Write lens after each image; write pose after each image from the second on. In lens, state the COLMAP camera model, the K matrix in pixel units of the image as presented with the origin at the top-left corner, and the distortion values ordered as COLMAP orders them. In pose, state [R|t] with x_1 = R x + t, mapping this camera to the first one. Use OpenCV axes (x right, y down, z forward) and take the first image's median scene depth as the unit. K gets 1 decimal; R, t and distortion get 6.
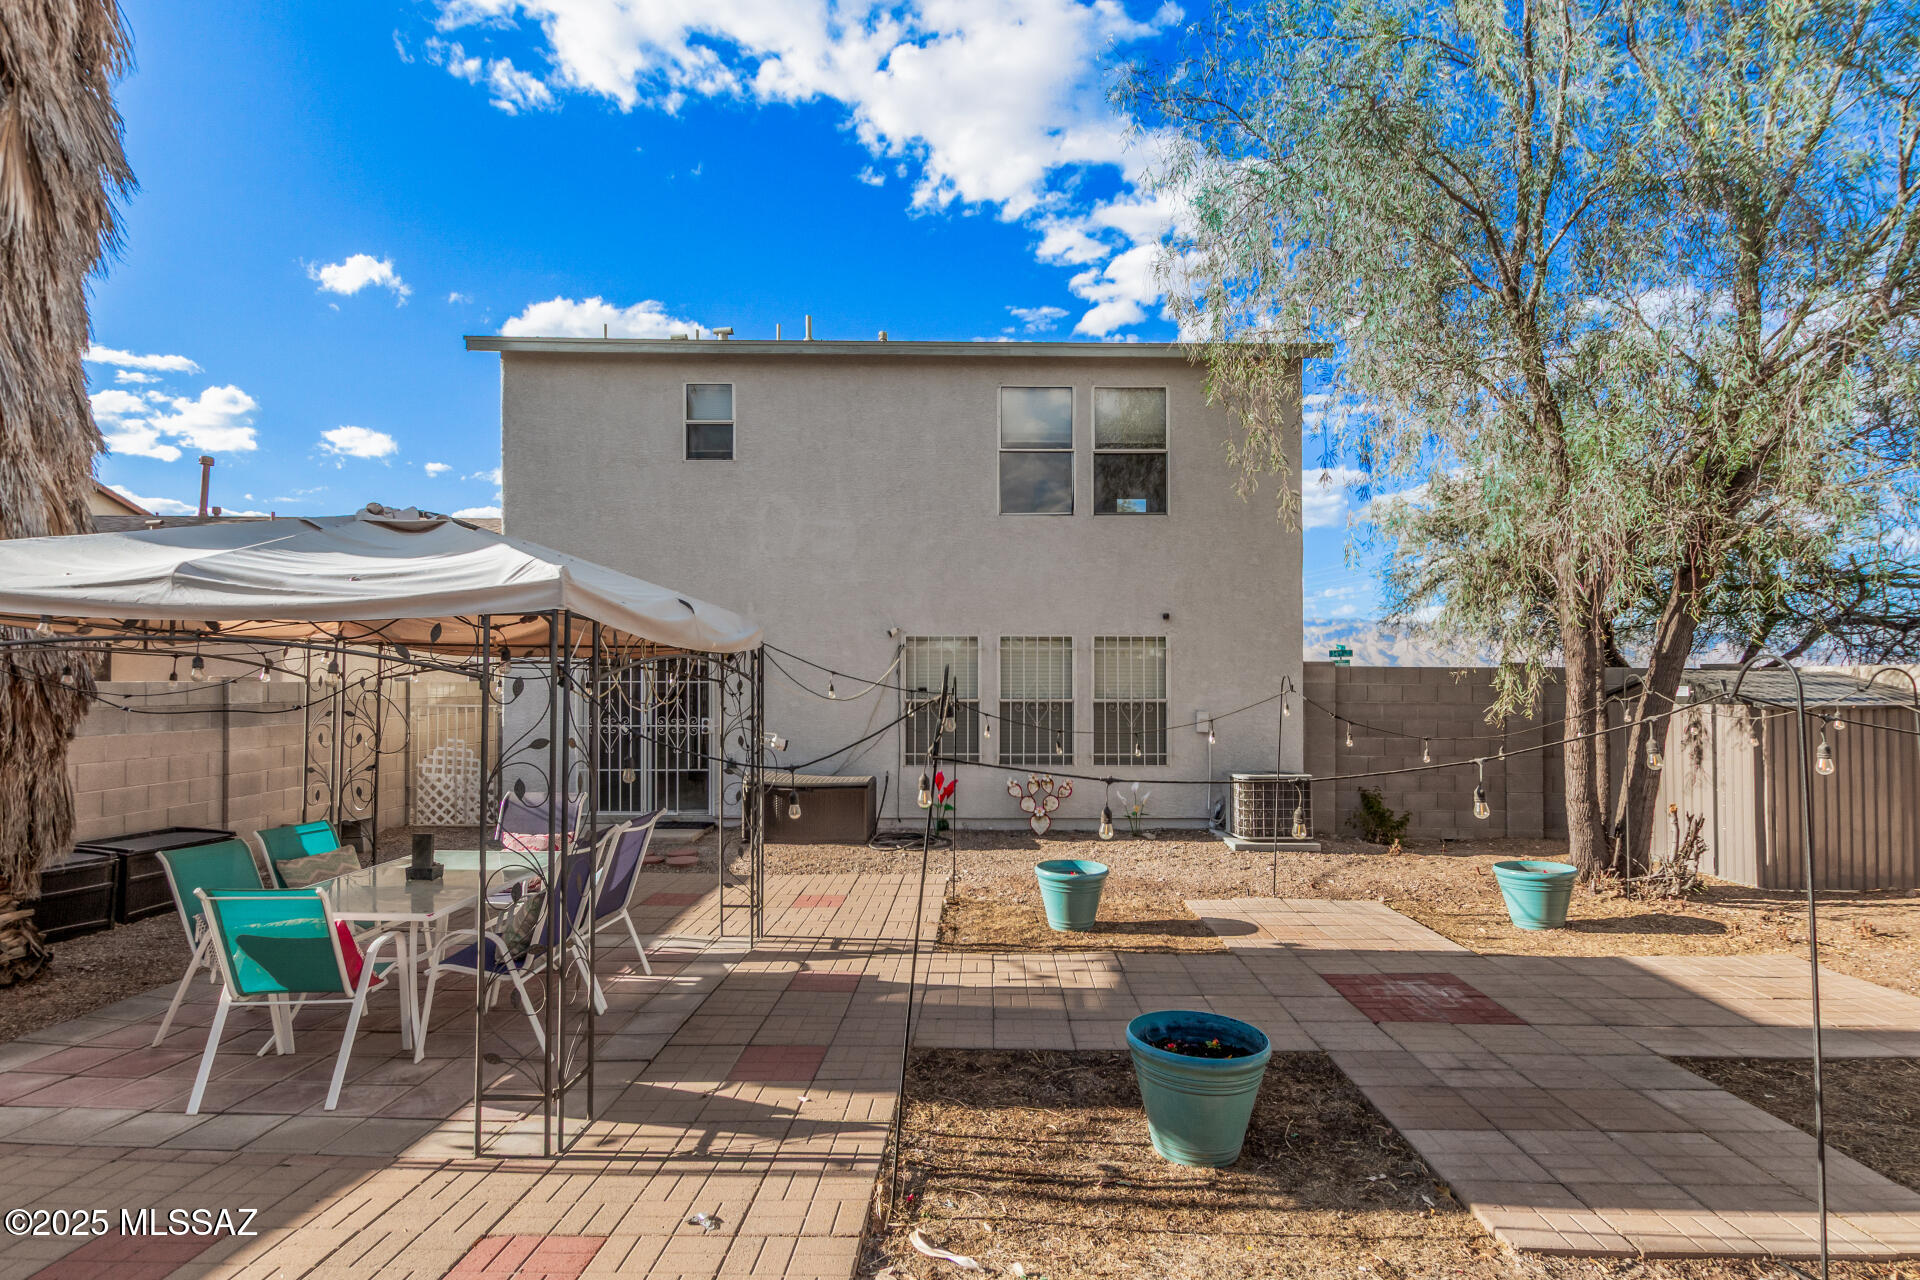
lens RADIAL K [[929.0, 0, 956.8], [0, 929.0, 681.0], [0, 0, 1]] dist [0.003994, -0.000351]
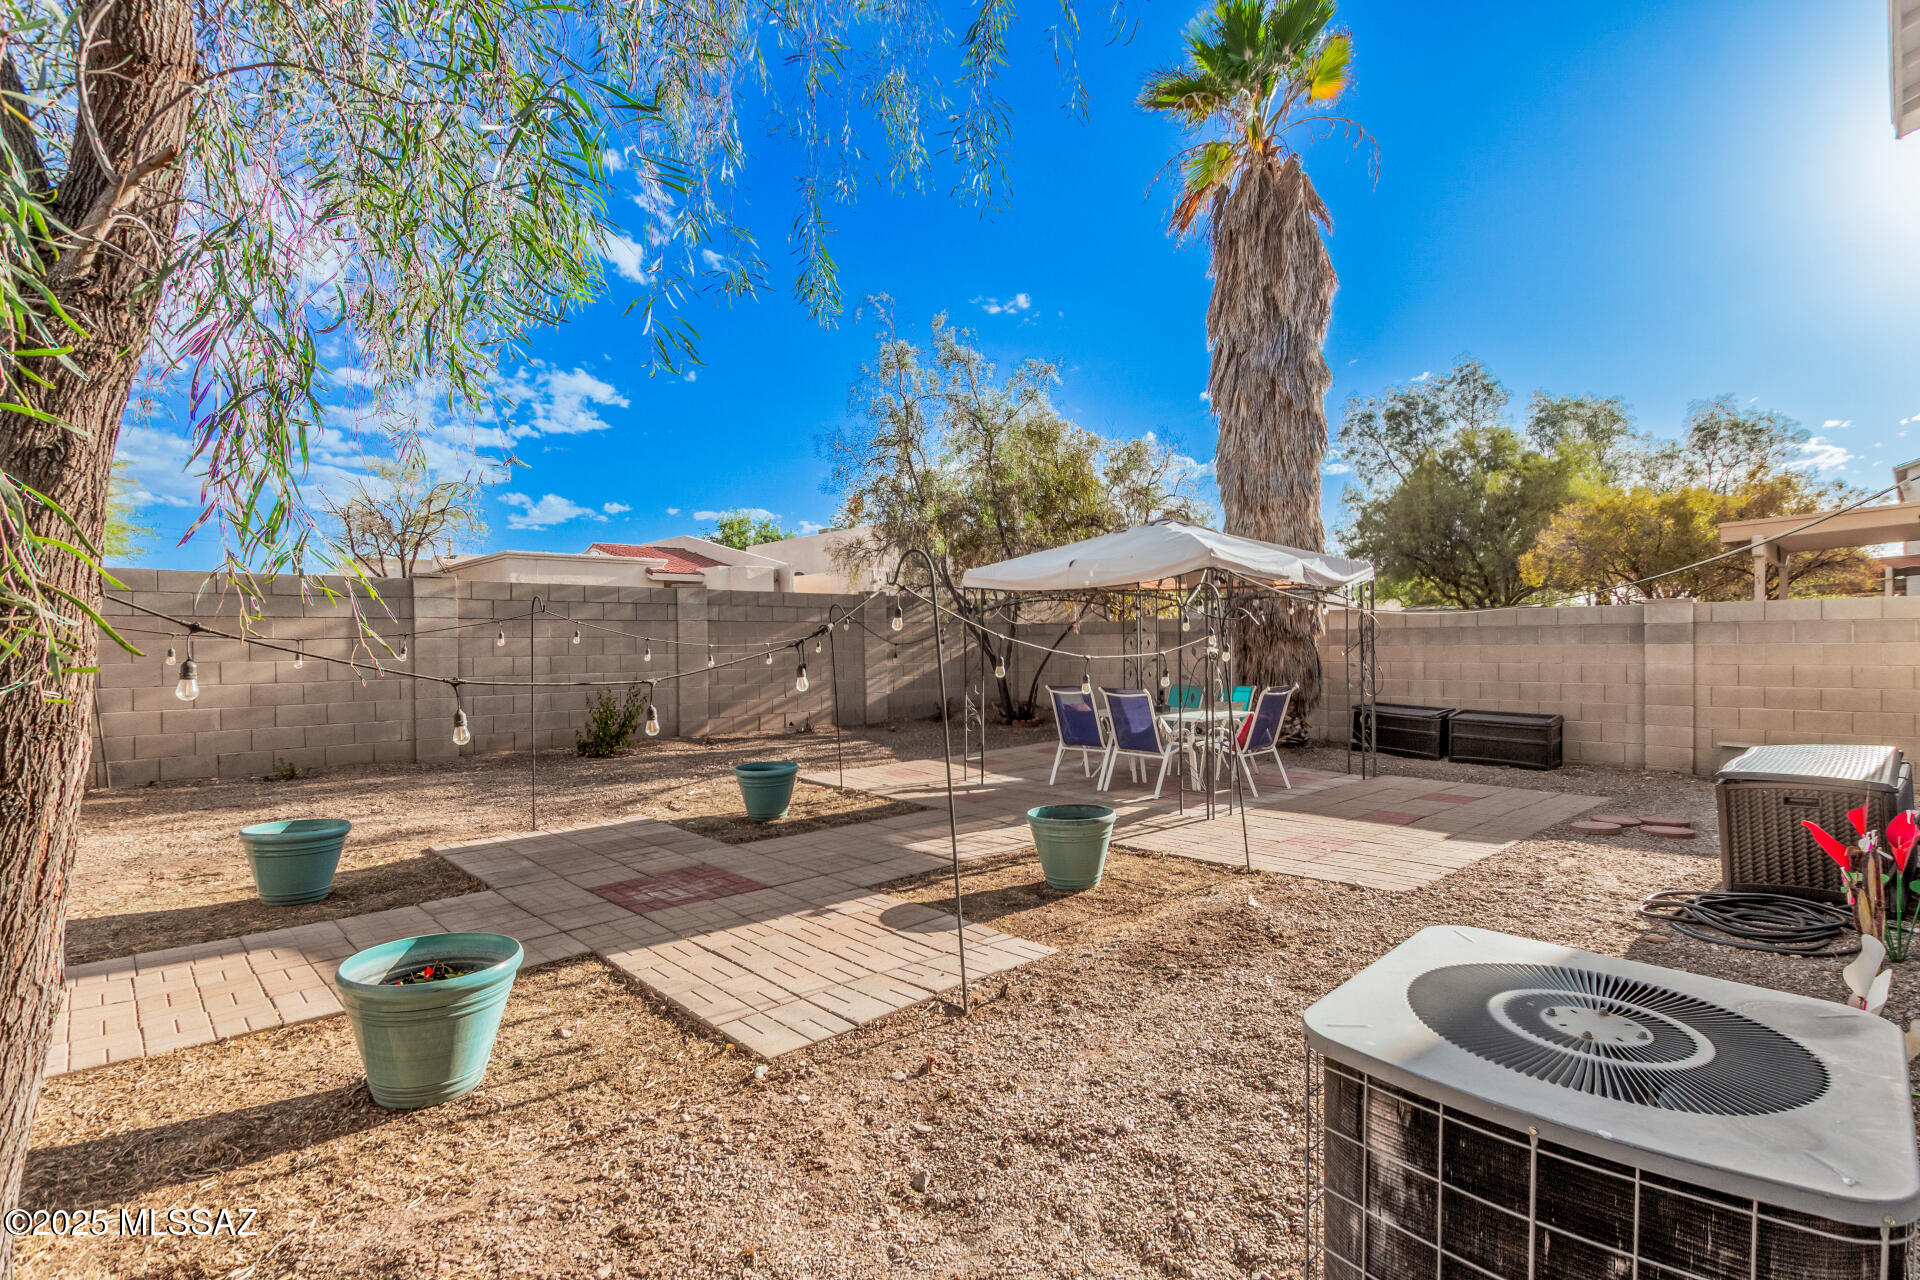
lens RADIAL K [[914.2, 0, 976.5], [0, 914.2, 643.6], [0, 0, 1]] dist [0.018349, -0.000354]
pose [[-0.707379, 0.012091, -0.706731, 0.559368], [0.008358, 0.999927, 0.008741, 0.029420], [0.706785, 0.000276, -0.707429, 1.121943]]
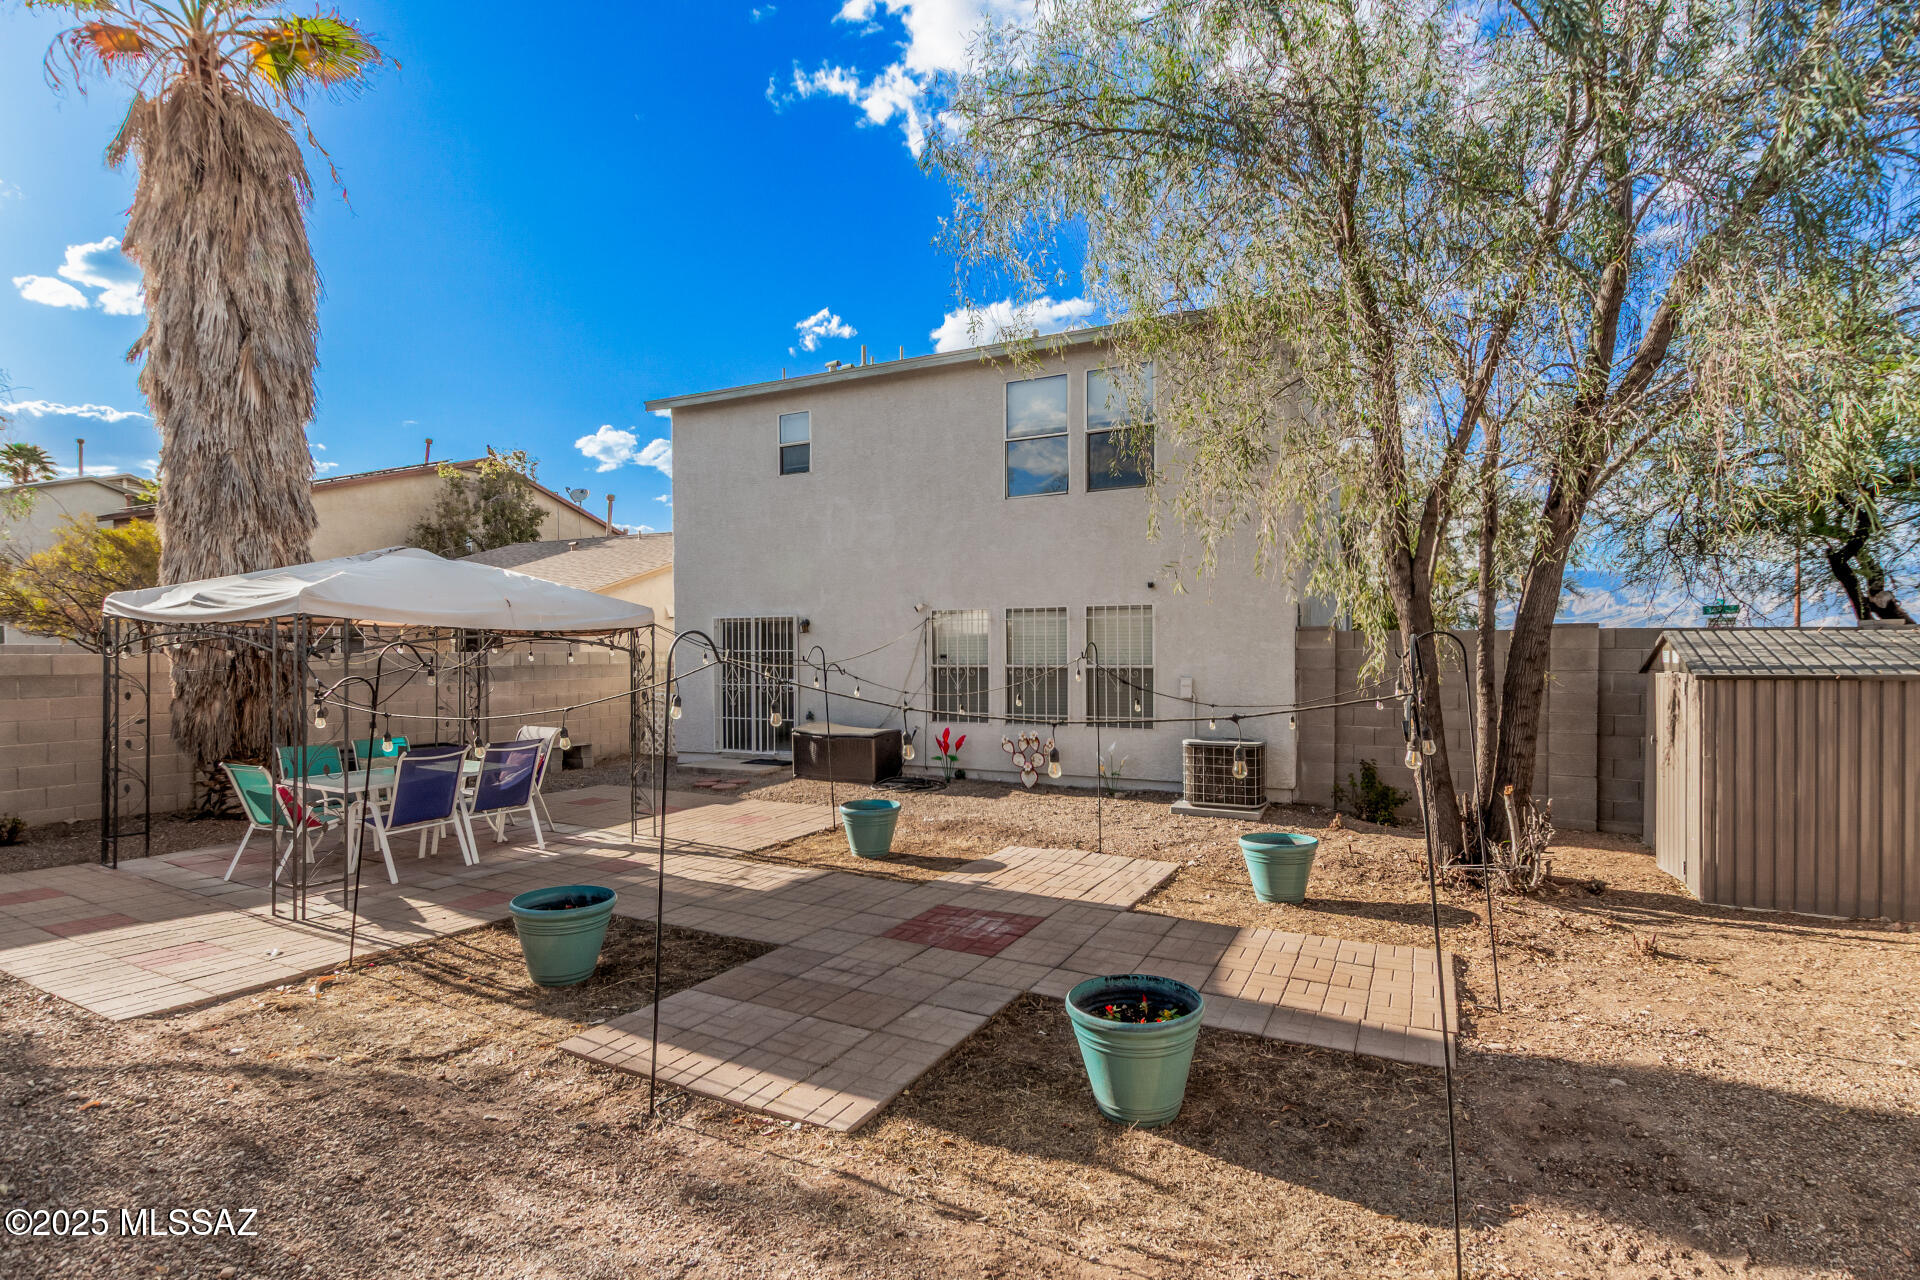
lens RADIAL K [[904.8, 0, 972.8], [0, 904.8, 646.6], [0, 0, 1]] dist [0.006881, -0.000848]
pose [[0.893606, -0.006972, -0.448798, 0.562717], [0.006429, 0.999976, -0.002733, 0.000668], [0.448806, -0.000443, 0.893629, 0.012260]]
